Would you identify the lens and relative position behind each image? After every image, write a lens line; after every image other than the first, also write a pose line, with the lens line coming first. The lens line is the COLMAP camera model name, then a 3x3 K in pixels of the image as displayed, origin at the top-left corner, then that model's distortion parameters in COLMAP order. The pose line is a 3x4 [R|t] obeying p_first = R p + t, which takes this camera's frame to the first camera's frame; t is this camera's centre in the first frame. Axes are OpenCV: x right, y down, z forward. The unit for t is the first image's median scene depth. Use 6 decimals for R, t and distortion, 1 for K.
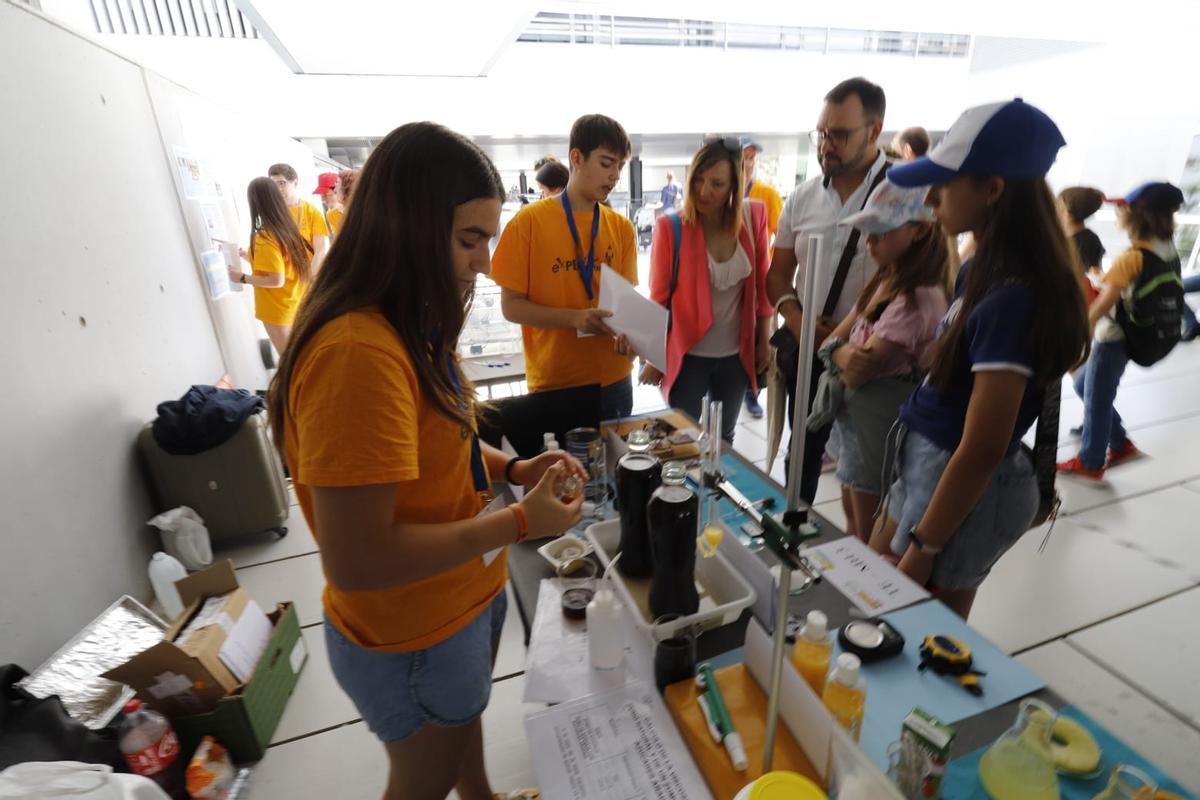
lens RADIAL K [[565.9, 0, 599.6], [0, 565.9, 405.2], [0, 0, 1]] dist [-0.004086, 0.003542]
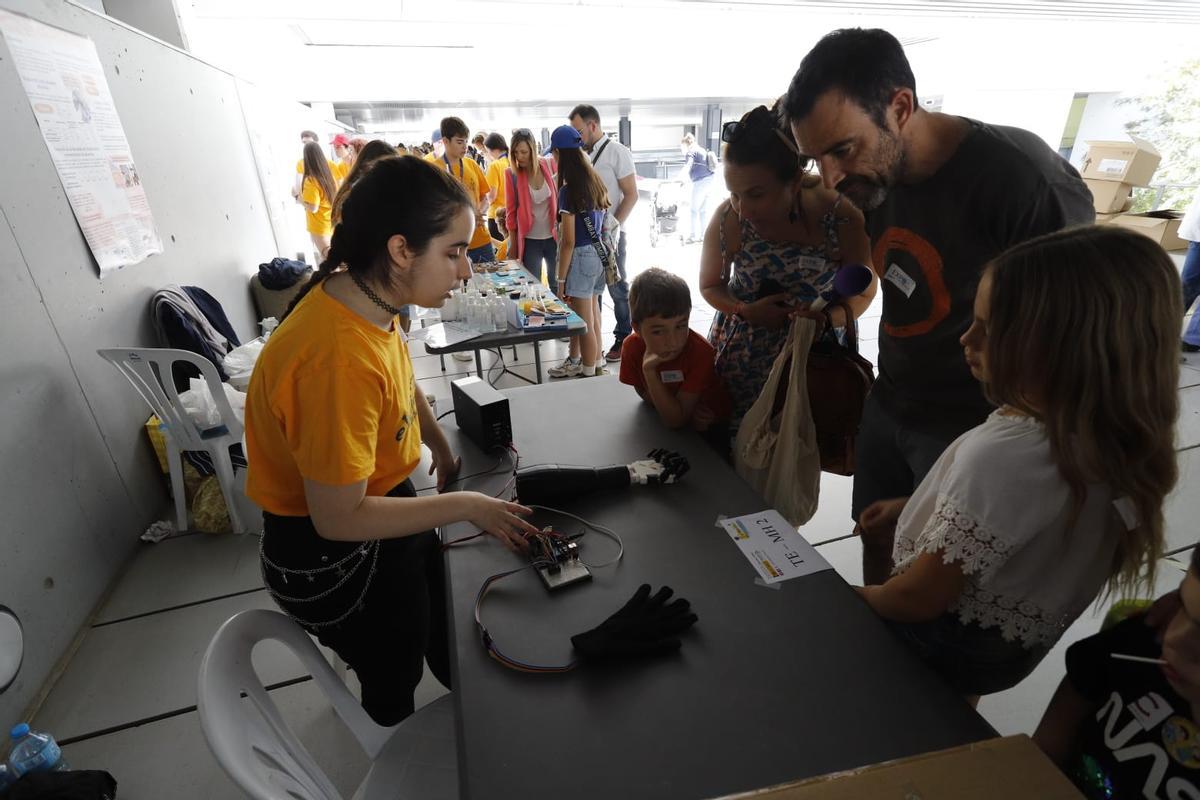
lens RADIAL K [[565.9, 0, 597.7], [0, 565.9, 397.1], [0, 0, 1]] dist [-0.004086, 0.003542]
pose [[0.999883, 0.011056, -0.010599, 0.393087], [-0.010502, 0.998644, 0.050993, 0.338204], [0.011148, -0.050876, 0.998643, -0.928259]]
